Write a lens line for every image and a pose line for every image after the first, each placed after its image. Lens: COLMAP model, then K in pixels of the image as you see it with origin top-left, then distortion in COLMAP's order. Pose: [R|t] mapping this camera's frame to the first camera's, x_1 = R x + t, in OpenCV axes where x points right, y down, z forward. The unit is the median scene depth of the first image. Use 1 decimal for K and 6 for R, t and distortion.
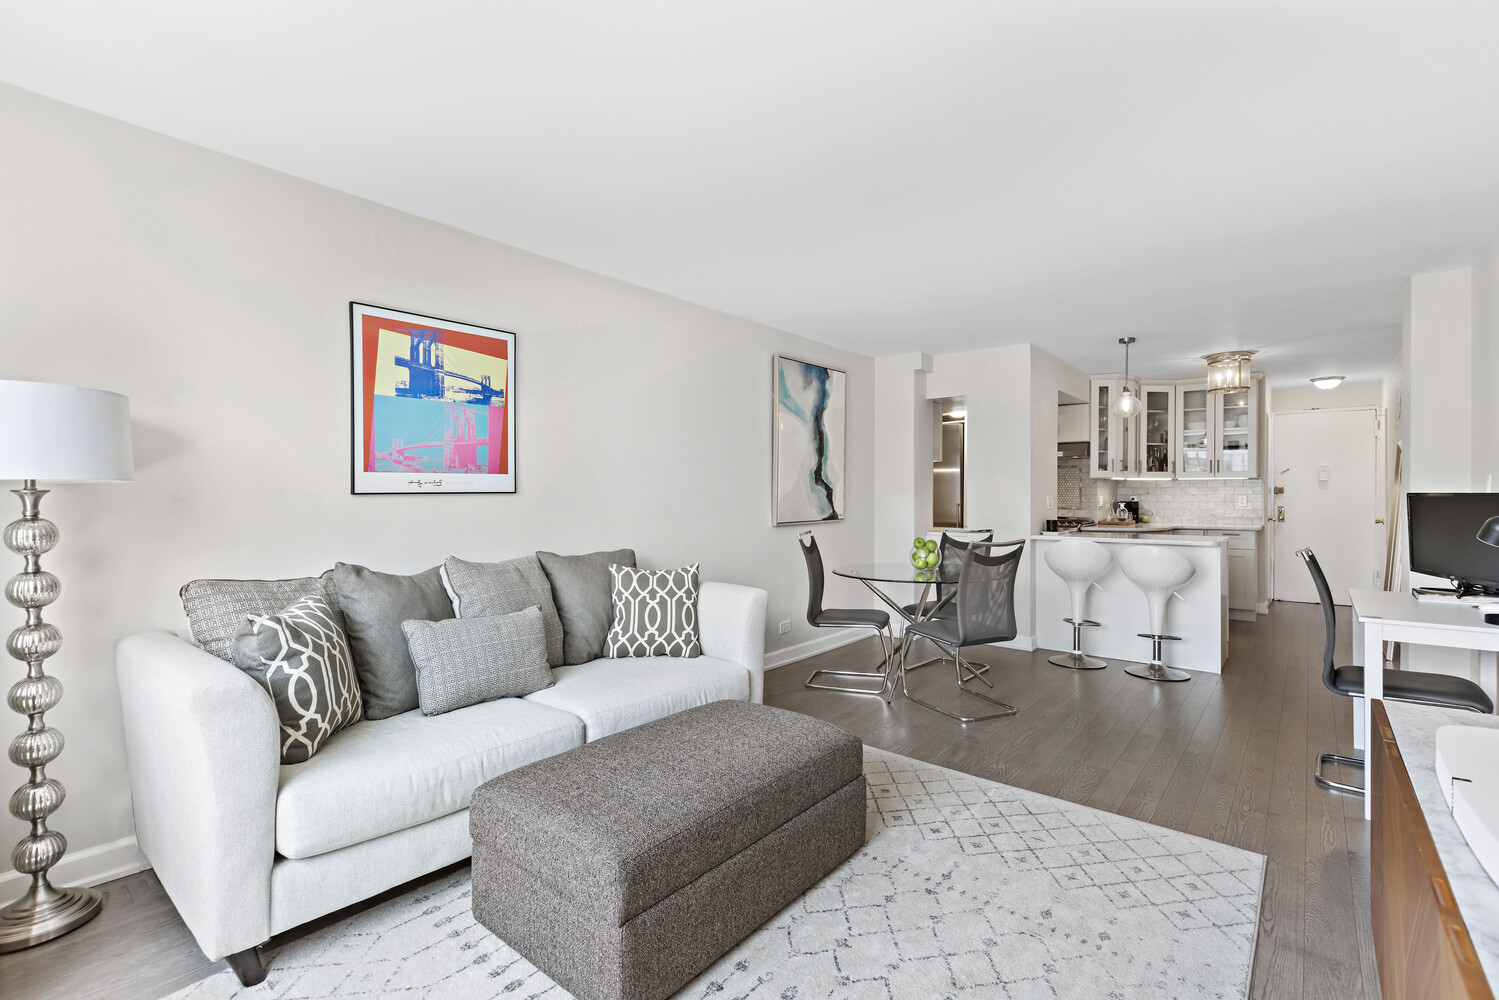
lens RADIAL K [[669.3, 0, 759.2], [0, 669.3, 497.4], [0, 0, 1]] dist [-0.003896, 0.000641]
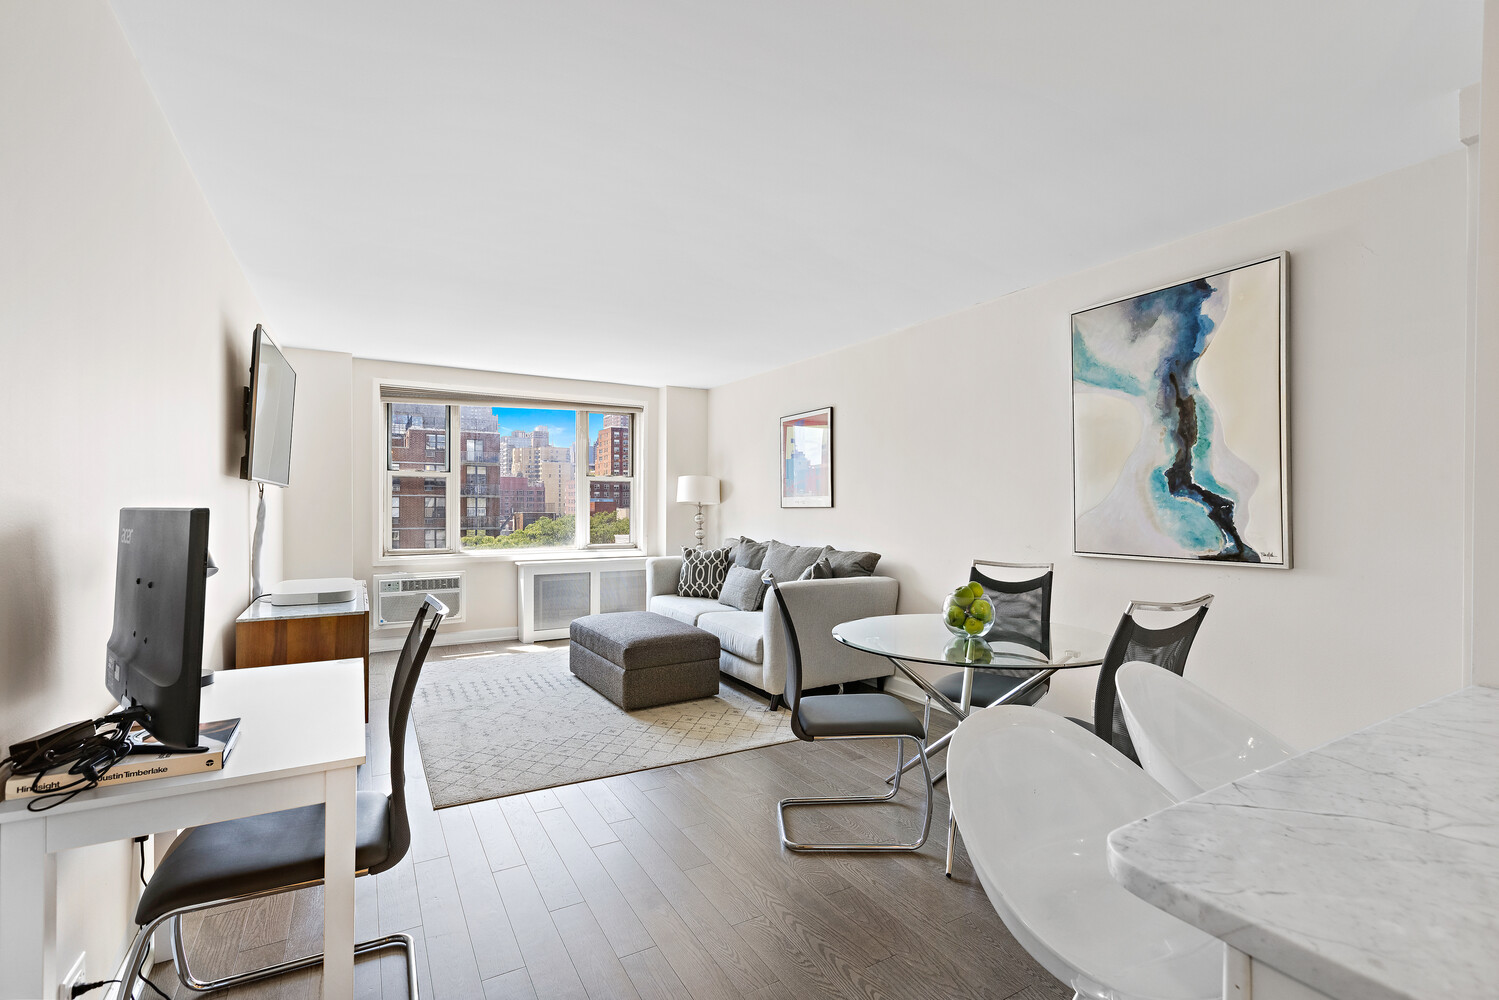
lens RADIAL K [[669.3, 0, 753.9], [0, 669.3, 513.5], [0, 0, 1]] dist [-0.003896, 0.000641]
pose [[-0.342576, 0.006750, -0.939466, 0.722719], [-0.012443, 0.999854, 0.011721, -0.005081], [0.939408, 0.015705, -0.342441, 0.834848]]
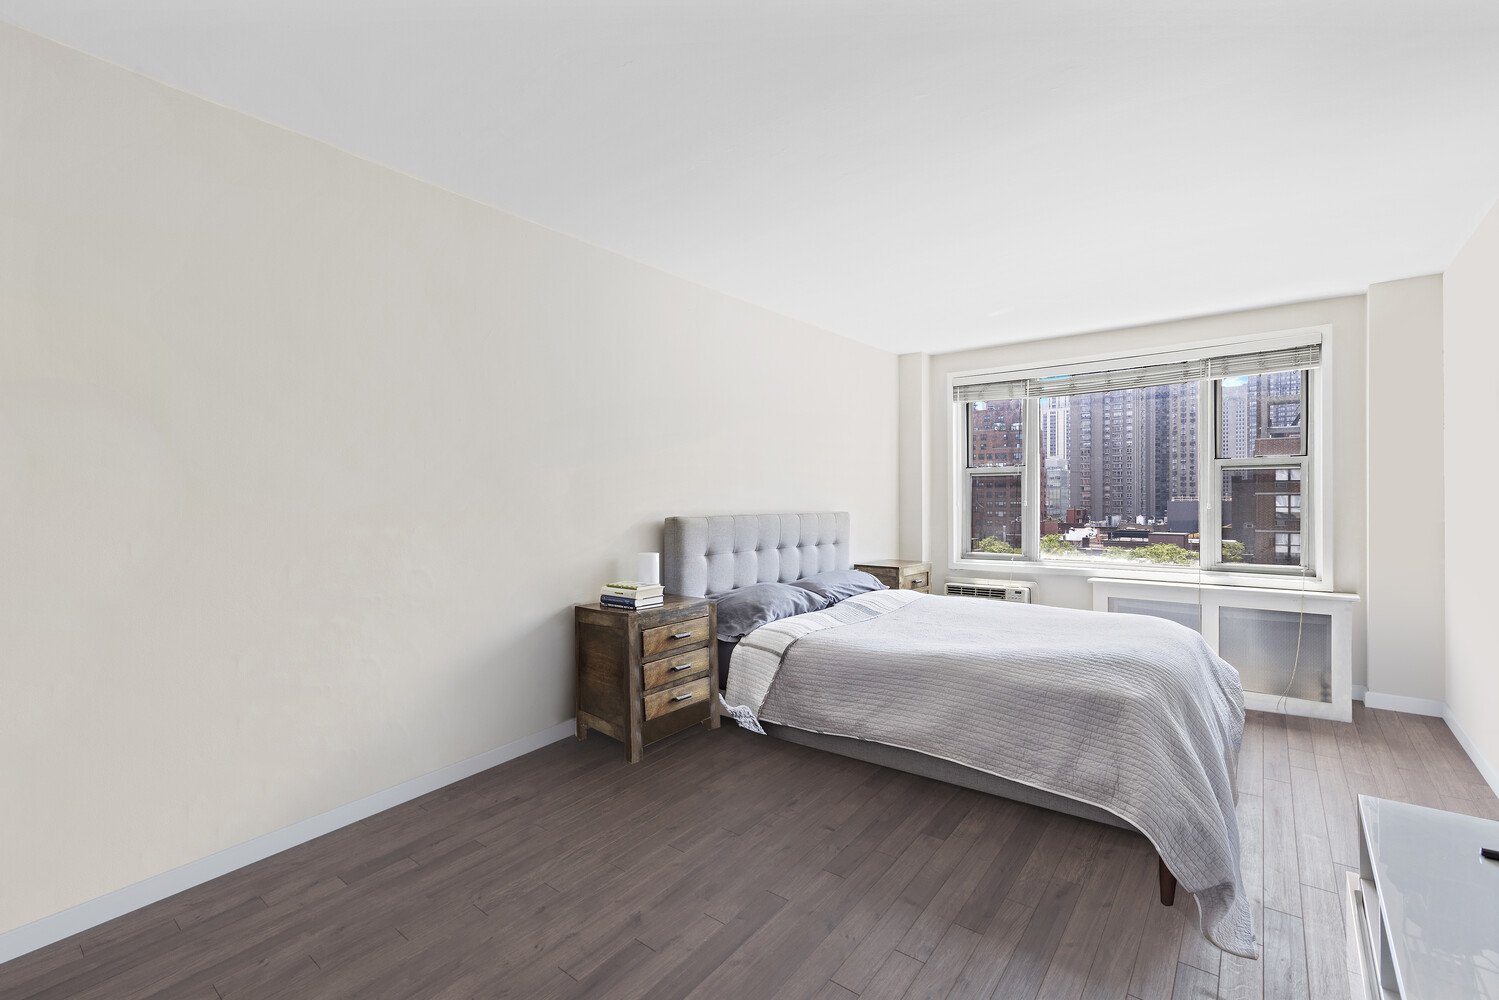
lens RADIAL K [[669.3, 0, 752.9], [0, 669.3, 501.1], [0, 0, 1]] dist [-0.003896, 0.000641]
pose [[-0.999958, -0.000514, 0.009174, 0.234183], [-0.000450, 0.999976, 0.006975, -0.012329], [-0.009177, 0.006970, -0.999934, 0.953890]]
